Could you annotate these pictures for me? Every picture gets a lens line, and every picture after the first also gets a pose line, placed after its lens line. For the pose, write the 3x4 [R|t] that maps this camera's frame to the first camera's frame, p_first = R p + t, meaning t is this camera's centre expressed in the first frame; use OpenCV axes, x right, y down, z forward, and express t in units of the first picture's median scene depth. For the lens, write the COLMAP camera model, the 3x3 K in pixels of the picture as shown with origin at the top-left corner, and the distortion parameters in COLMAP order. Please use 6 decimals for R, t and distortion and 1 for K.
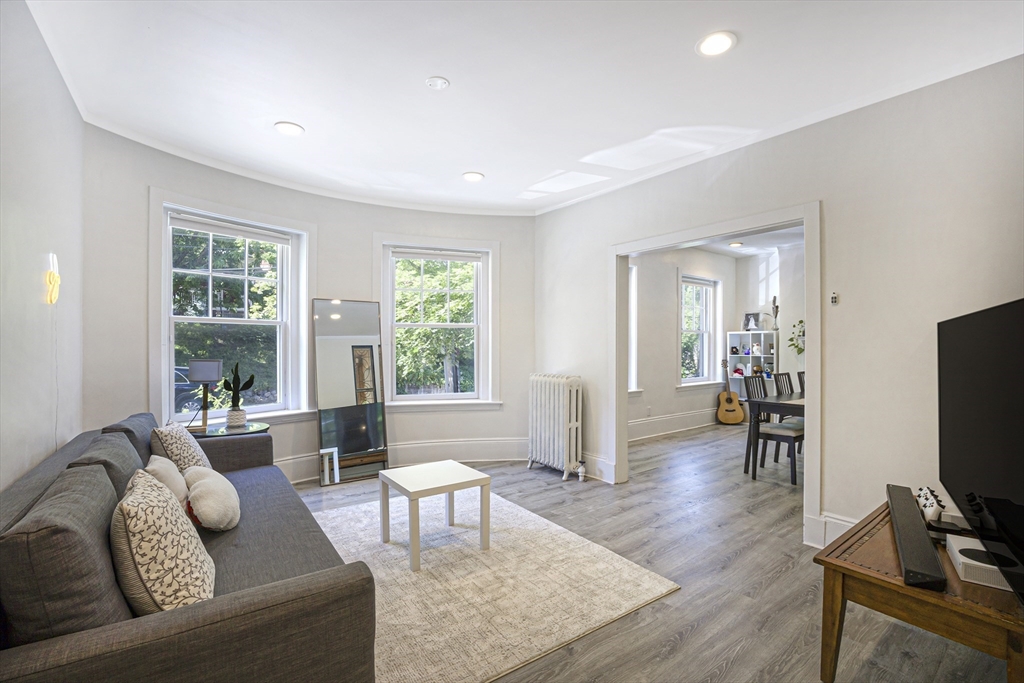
lens RADIAL K [[448.8, 0, 516.7], [0, 448.8, 348.9], [0, 0, 1]] dist [-0.023310, 0.001226]
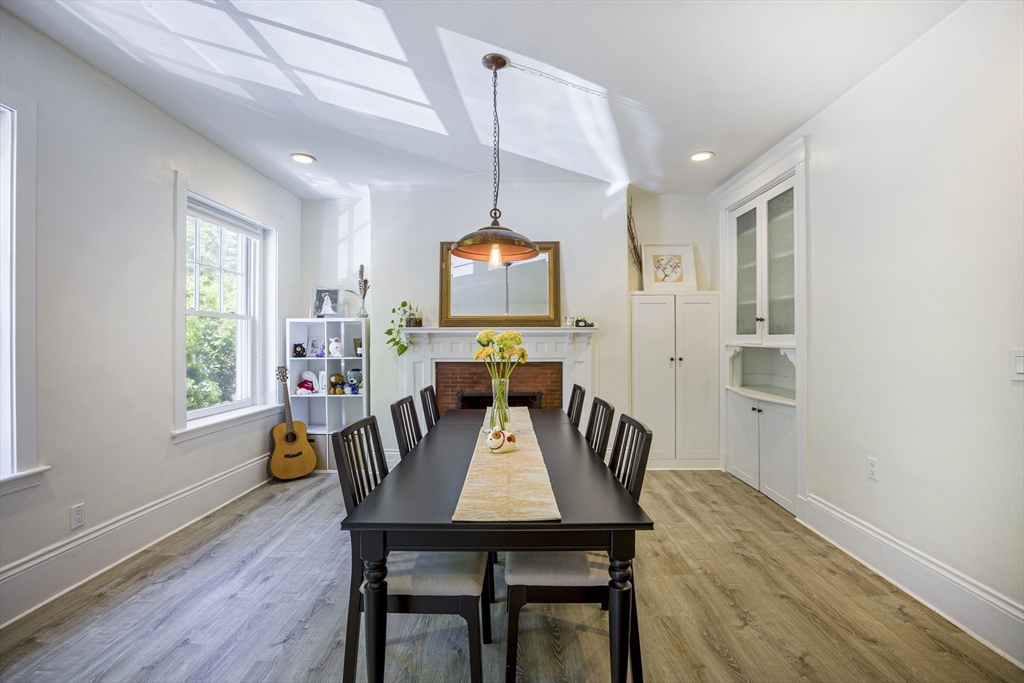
lens RADIAL K [[448.8, 0, 517.5], [0, 448.8, 340.3], [0, 0, 1]] dist [-0.023310, 0.001226]
pose [[0.610077, 0.000419, 0.792342, 0.199821], [0.009259, 0.999928, -0.007658, -0.002261], [-0.792288, 0.012008, 0.610029, 0.417948]]
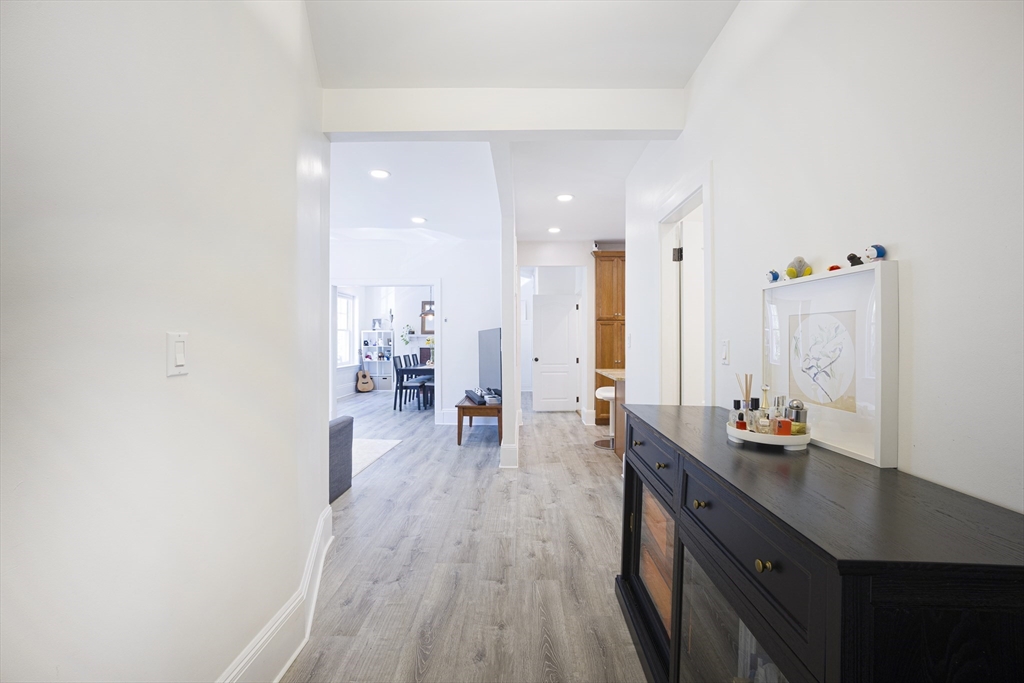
lens RADIAL K [[436.2, 0, 512.0], [0, 436.2, 338.3], [0, 0, 1]] dist [-0.016694, -0.000029]
pose [[0.625332, 0.003645, 0.780350, -0.354615], [0.003992, 0.999961, -0.007870, 0.001231], [-0.780349, 0.008036, 0.625293, -0.303049]]
